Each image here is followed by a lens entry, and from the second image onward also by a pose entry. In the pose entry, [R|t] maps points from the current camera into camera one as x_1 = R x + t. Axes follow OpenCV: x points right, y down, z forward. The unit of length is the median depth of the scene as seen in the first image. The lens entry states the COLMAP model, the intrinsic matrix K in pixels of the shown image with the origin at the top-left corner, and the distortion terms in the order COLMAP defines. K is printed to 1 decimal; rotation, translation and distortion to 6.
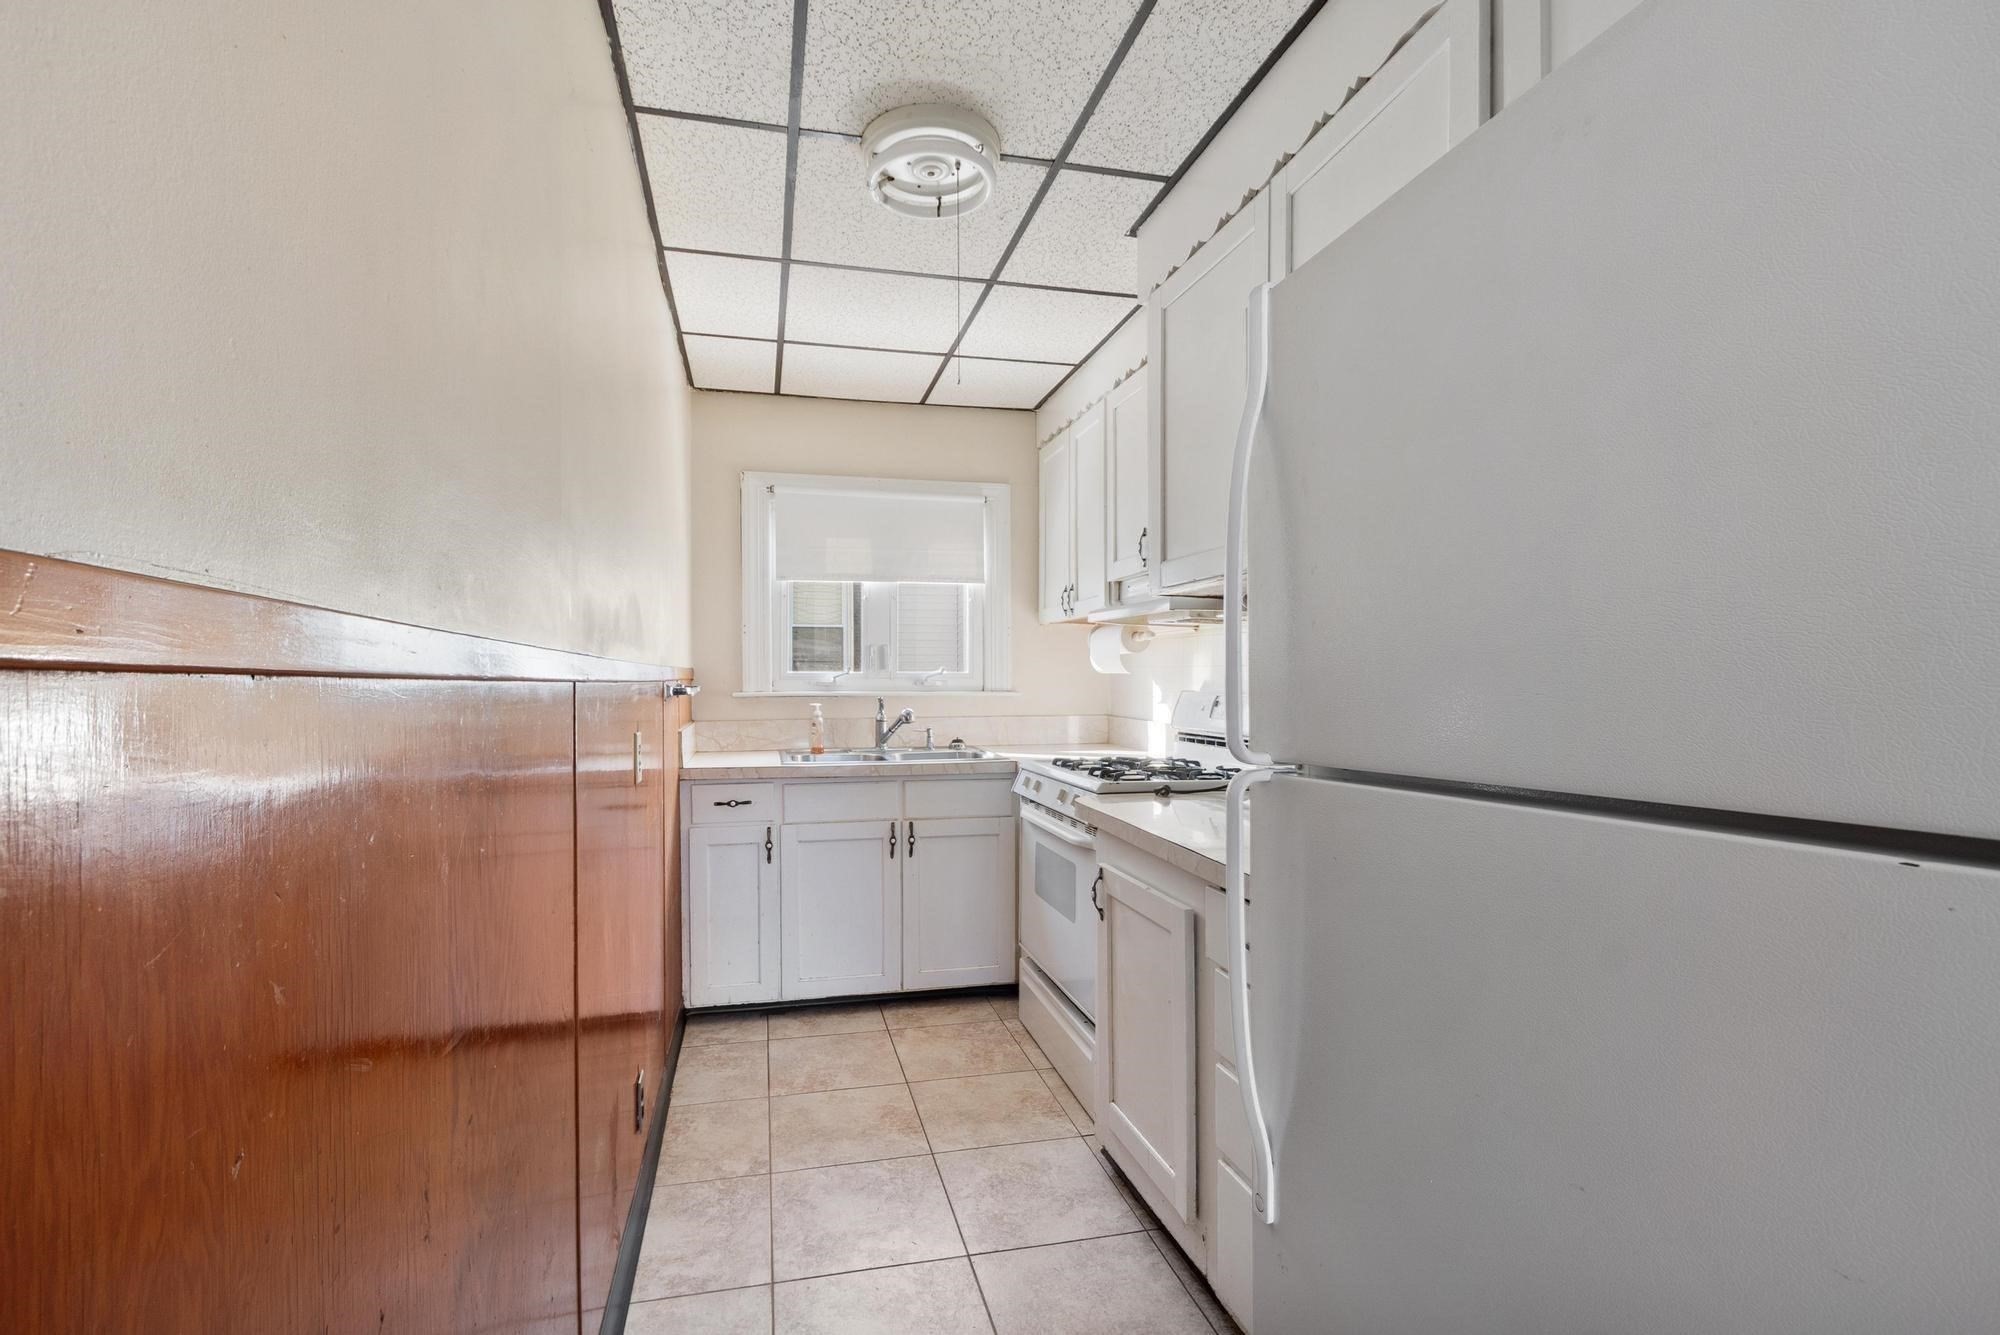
lens RADIAL K [[875.2, 0, 955.1], [0, 875.2, 683.0], [0, 0, 1]] dist [0.000282, 0.000267]
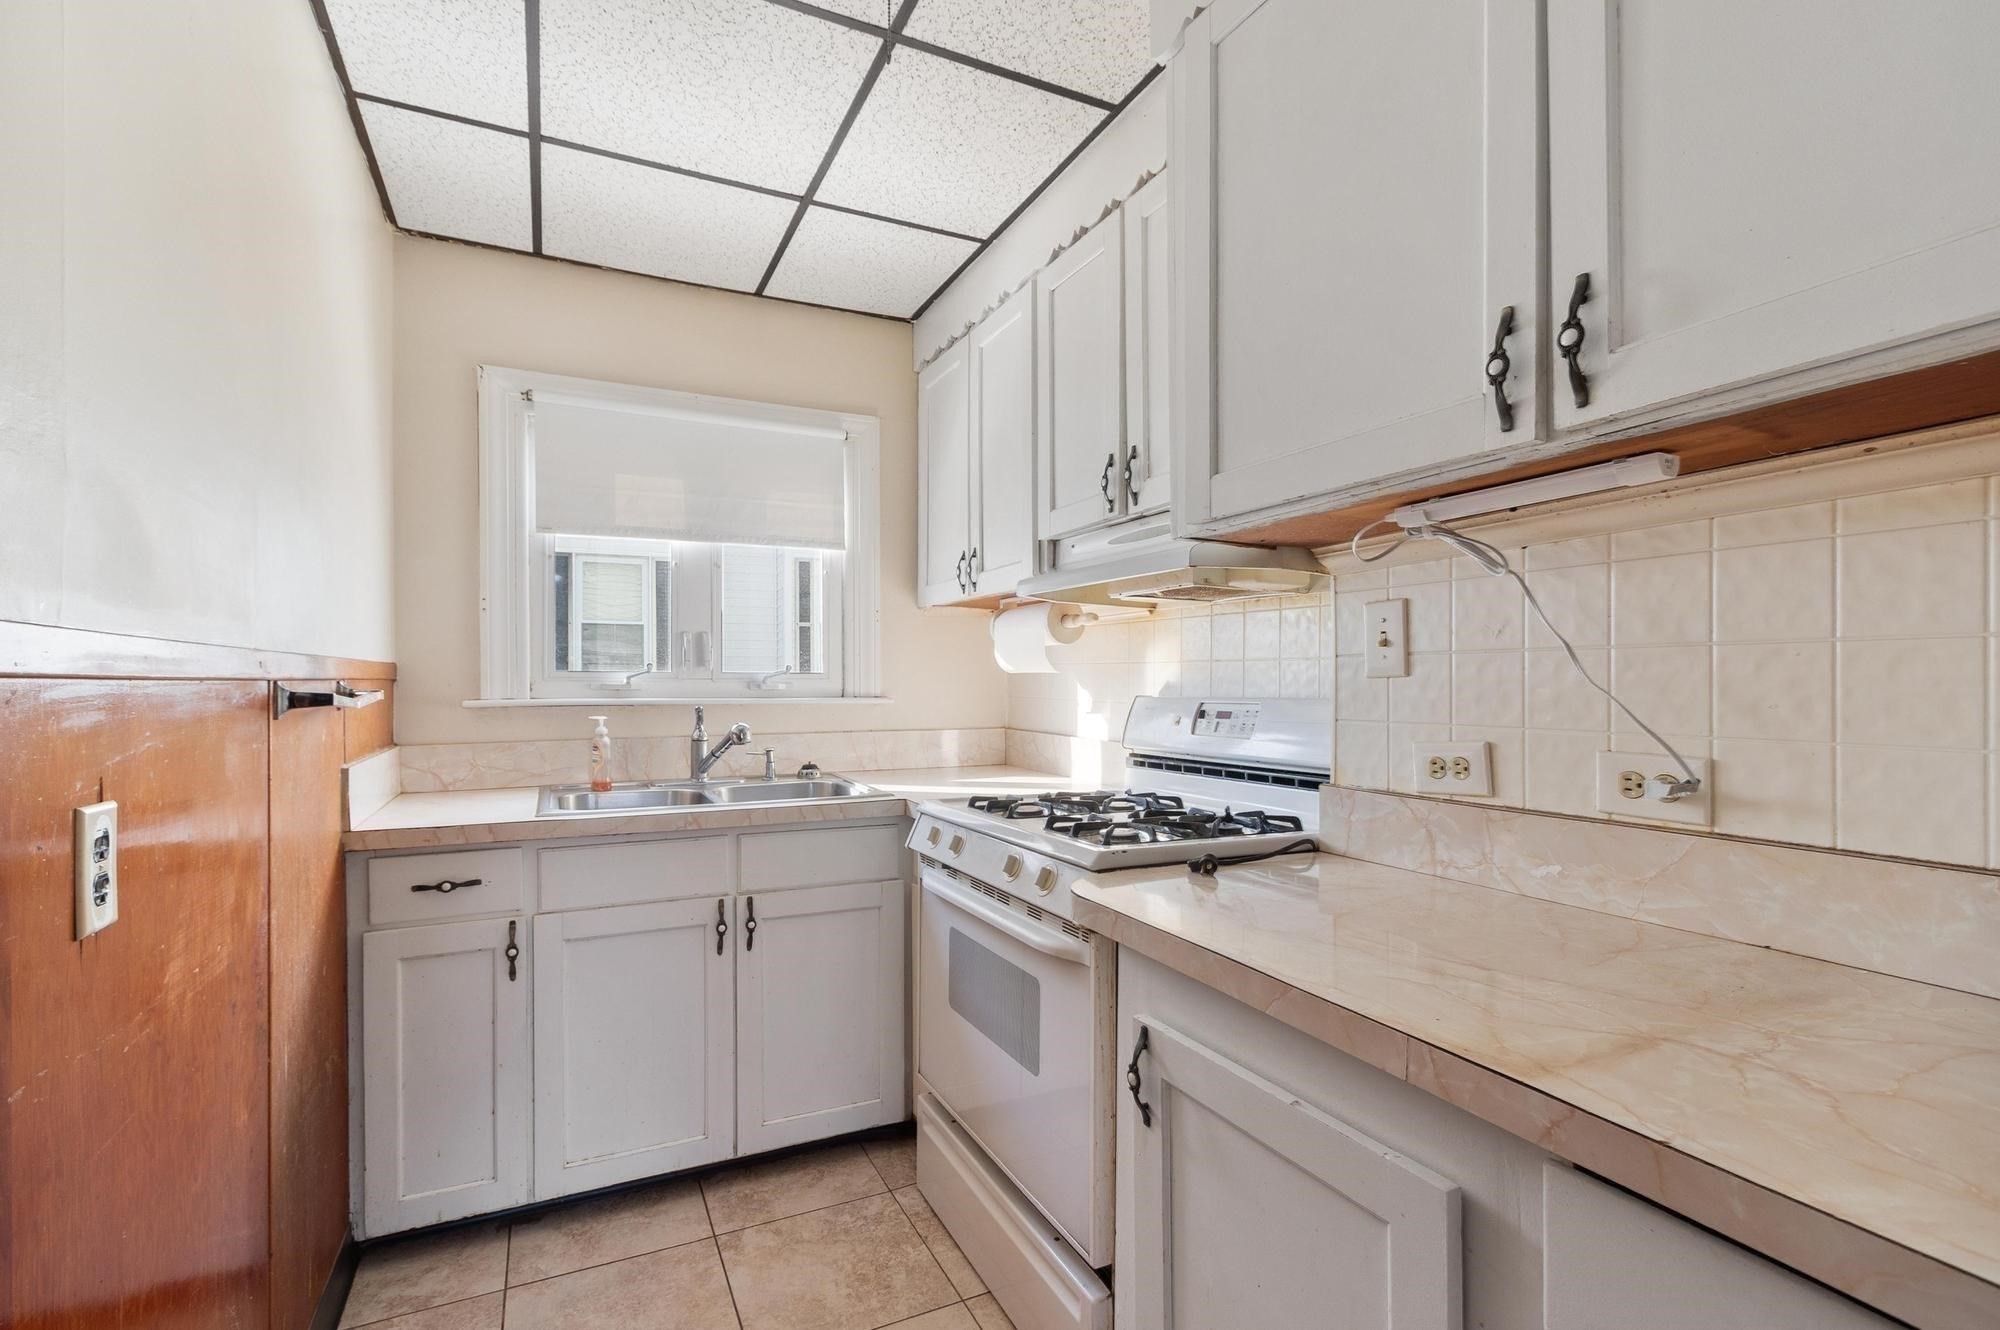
lens RADIAL K [[875.2, 0, 955.1], [0, 875.2, 680.5], [0, 0, 1]] dist [0.000282, 0.000267]
pose [[0.977189, -0.000237, 0.212374, -0.039039], [0.001956, 0.999967, -0.007883, 0.001947], [-0.212365, 0.008118, 0.977157, 0.325020]]
